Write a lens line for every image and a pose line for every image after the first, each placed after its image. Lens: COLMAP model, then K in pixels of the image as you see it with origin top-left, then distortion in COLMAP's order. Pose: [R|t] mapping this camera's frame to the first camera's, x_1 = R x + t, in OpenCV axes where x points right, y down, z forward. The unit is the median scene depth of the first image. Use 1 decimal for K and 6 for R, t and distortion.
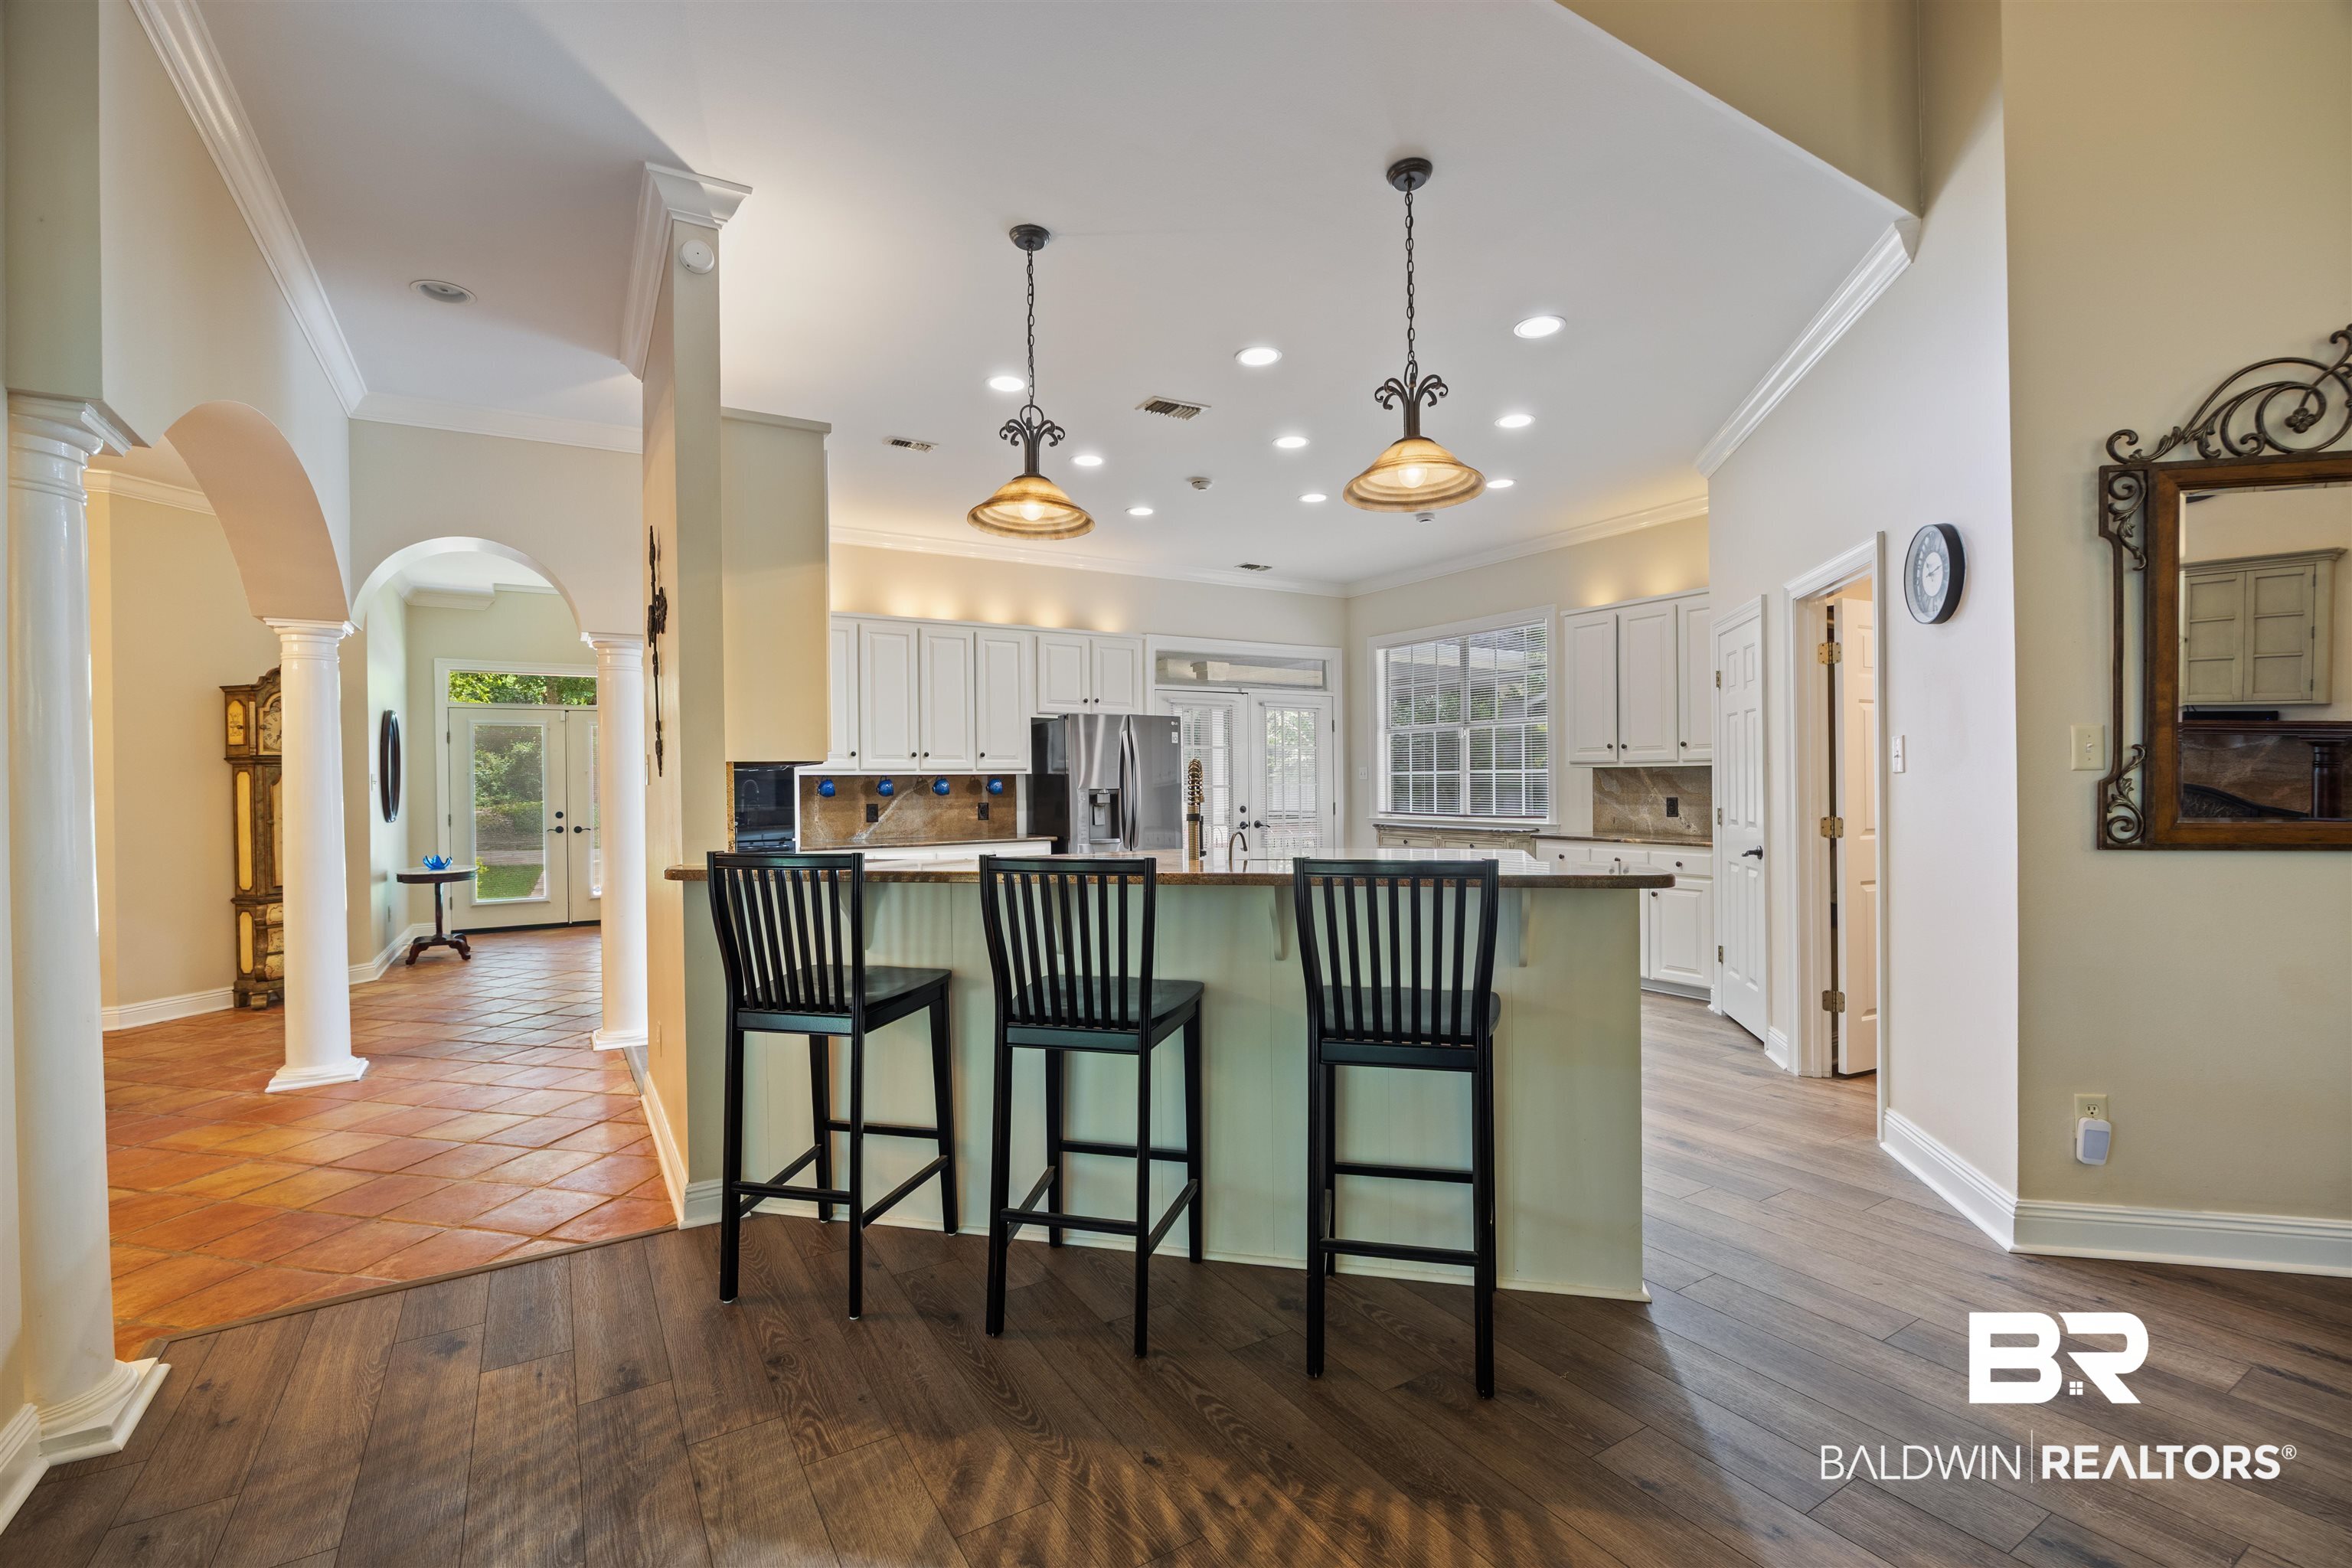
lens RADIAL K [[1066.2, 0, 1177.3], [0, 1066.2, 795.6], [0, 0, 1]] dist [-0.021156, 0.001758]
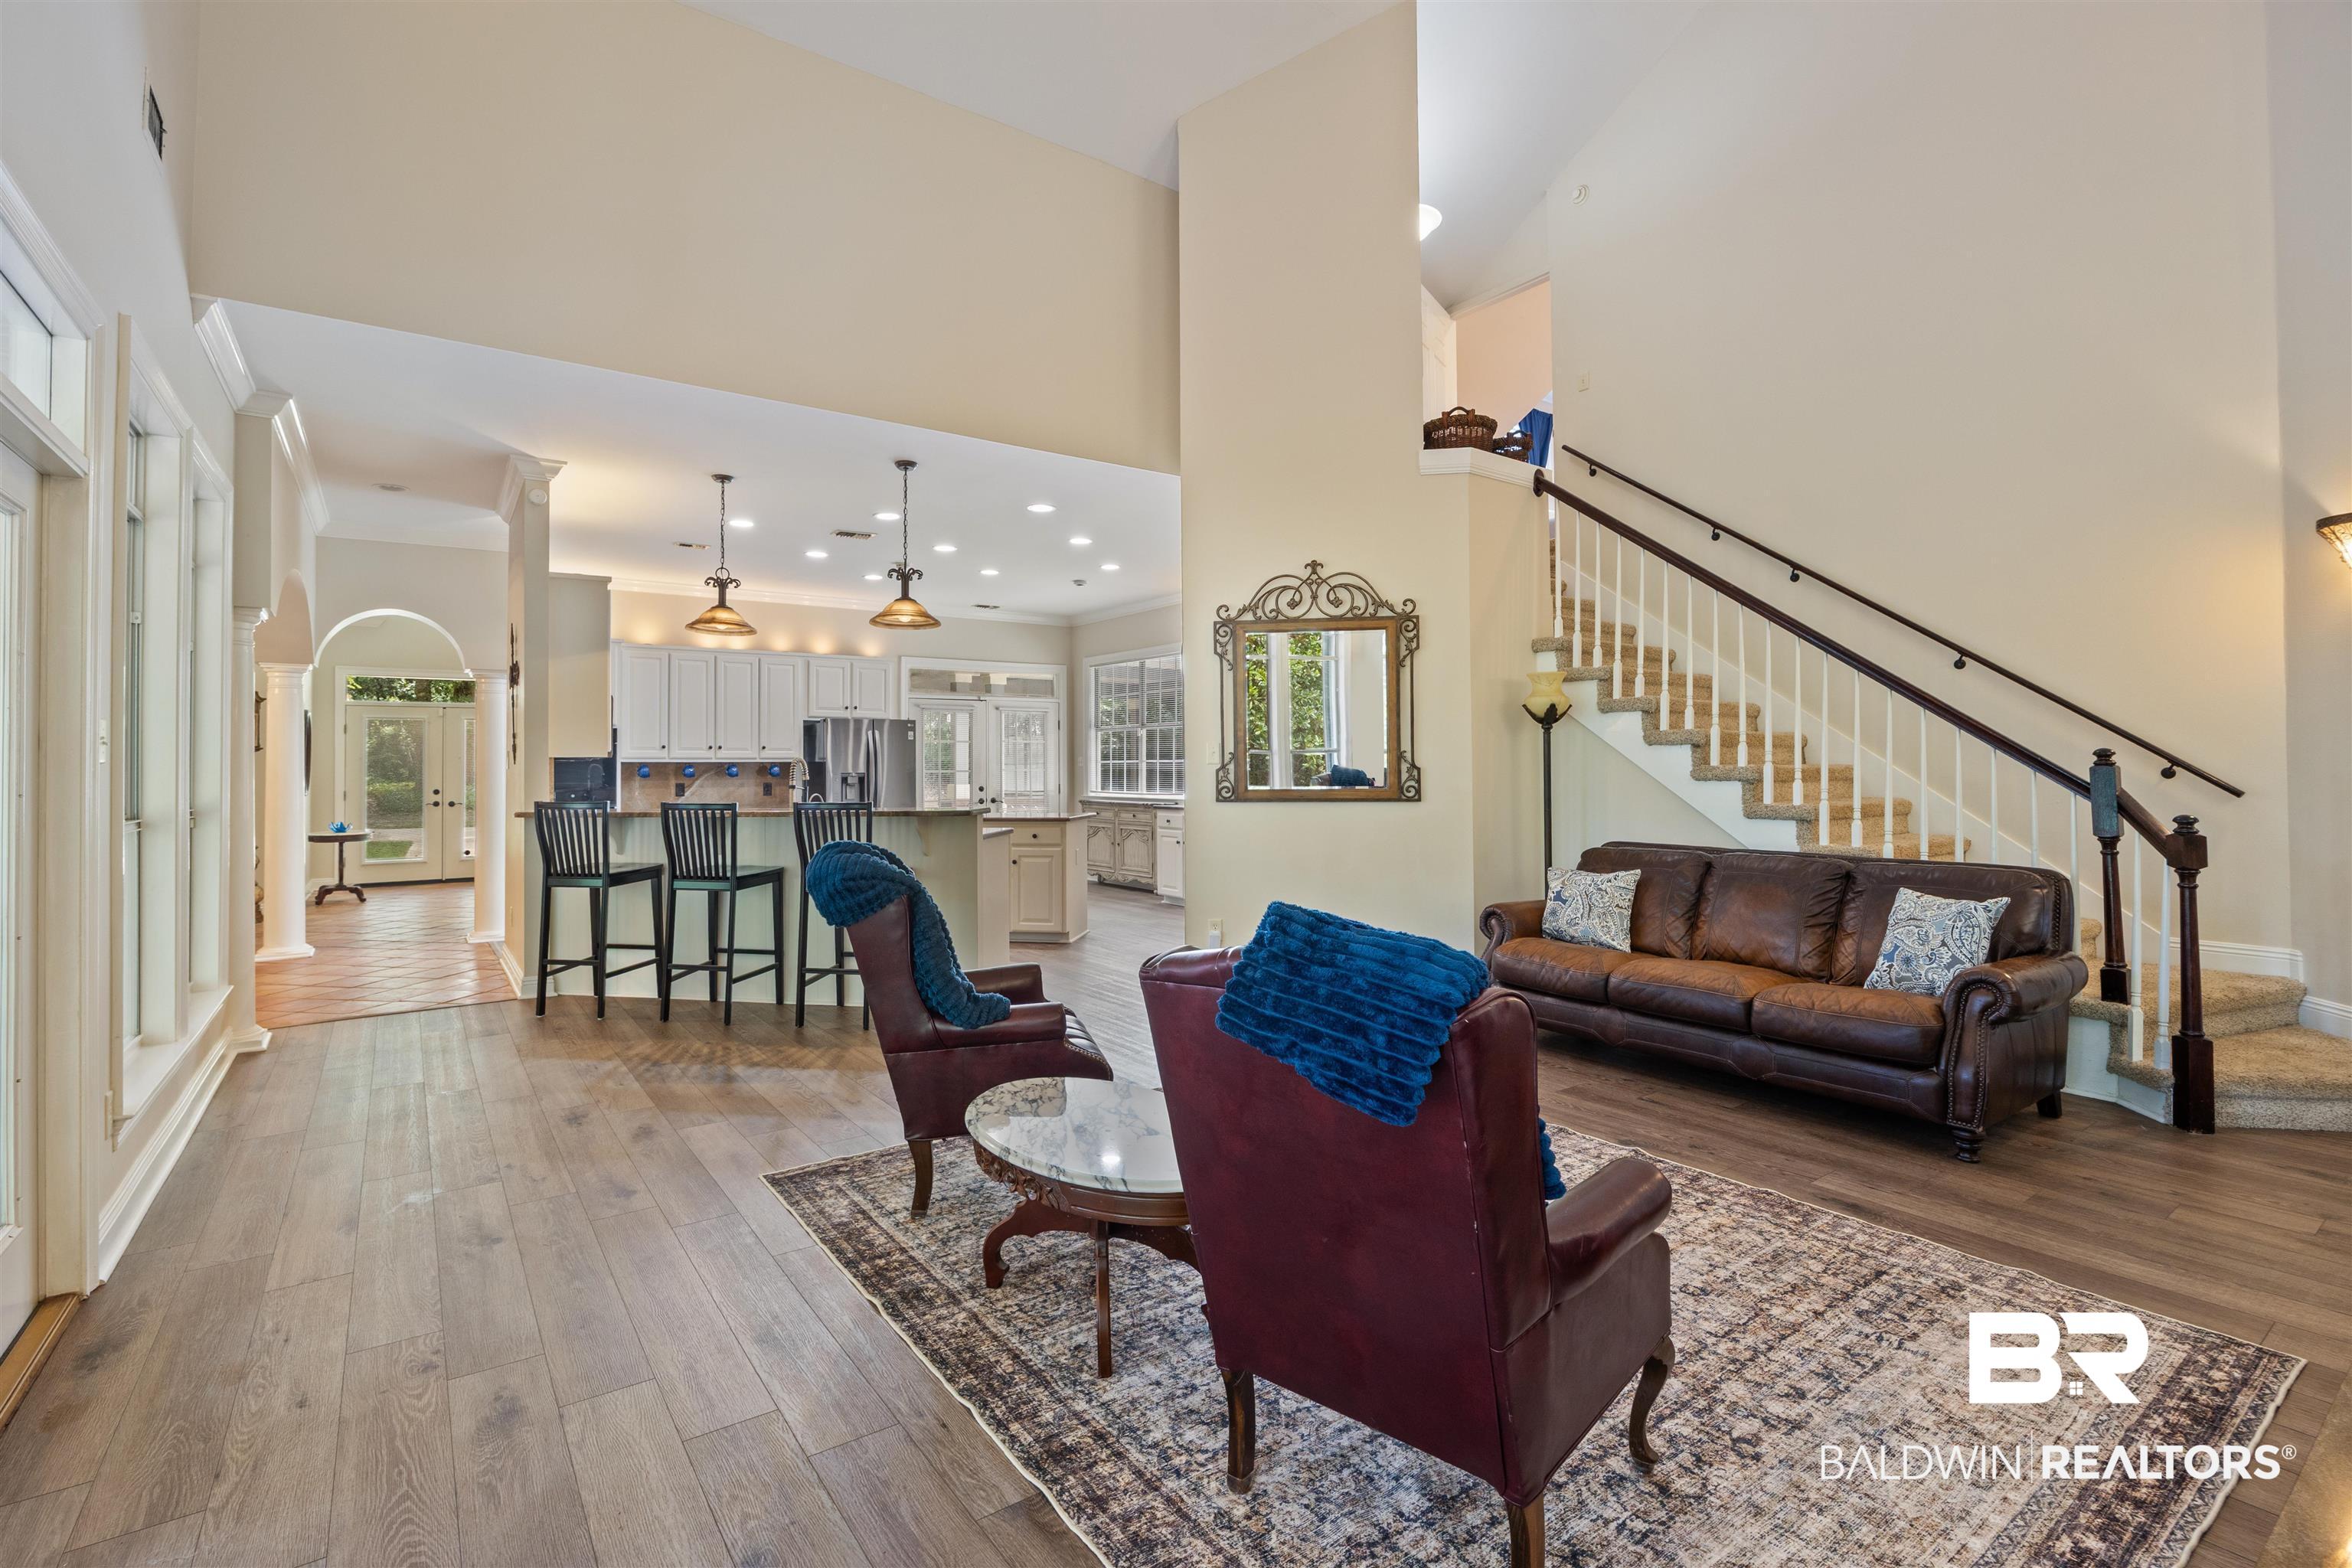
lens RADIAL K [[1066.2, 0, 1154.3], [0, 1066.2, 749.3], [0, 0, 1]] dist [-0.021156, 0.001758]
pose [[0.996780, 0.005273, 0.080010, 0.343740], [-0.002871, 0.999542, -0.030117, 0.006444], [-0.080132, 0.029790, 0.996339, -0.666879]]
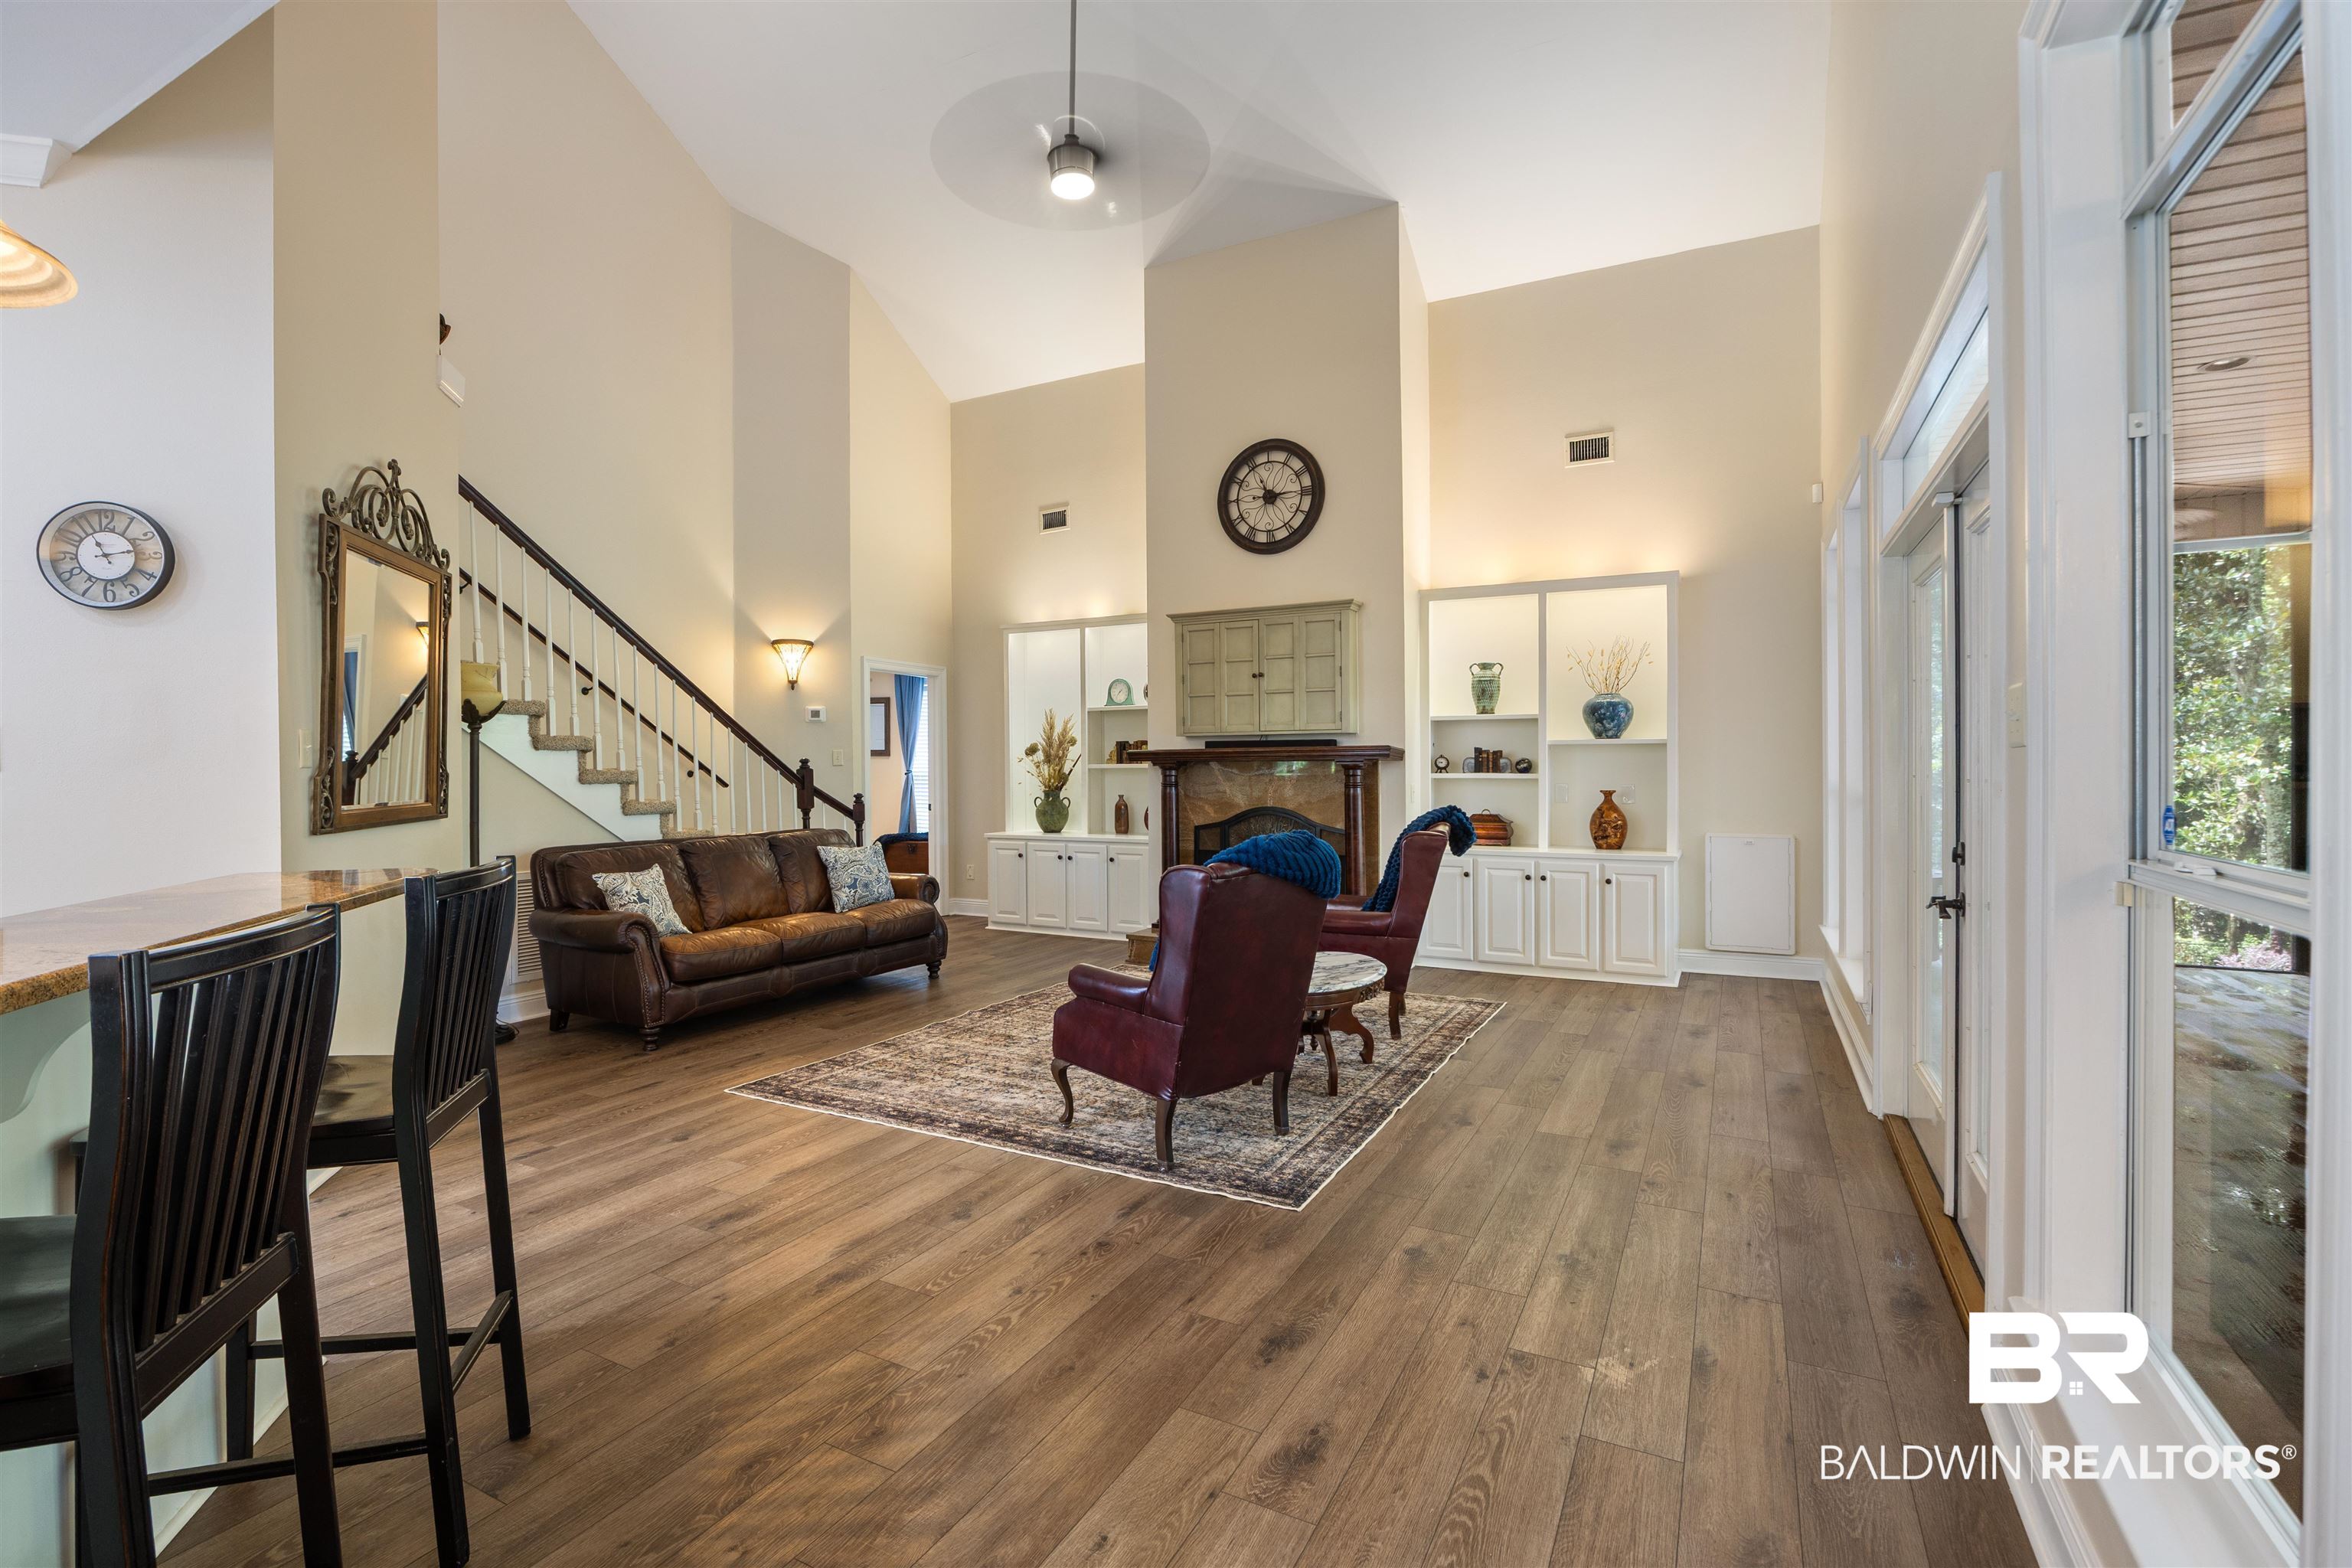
lens RADIAL K [[1066.2, 0, 1180.4], [0, 1066.2, 774.7], [0, 0, 1]] dist [-0.021156, 0.001758]
pose [[-0.519412, 0.001302, 0.854523, -0.381675], [0.022798, 0.999664, 0.012335, -0.005130], [-0.854220, 0.025889, -0.519267, 0.465930]]
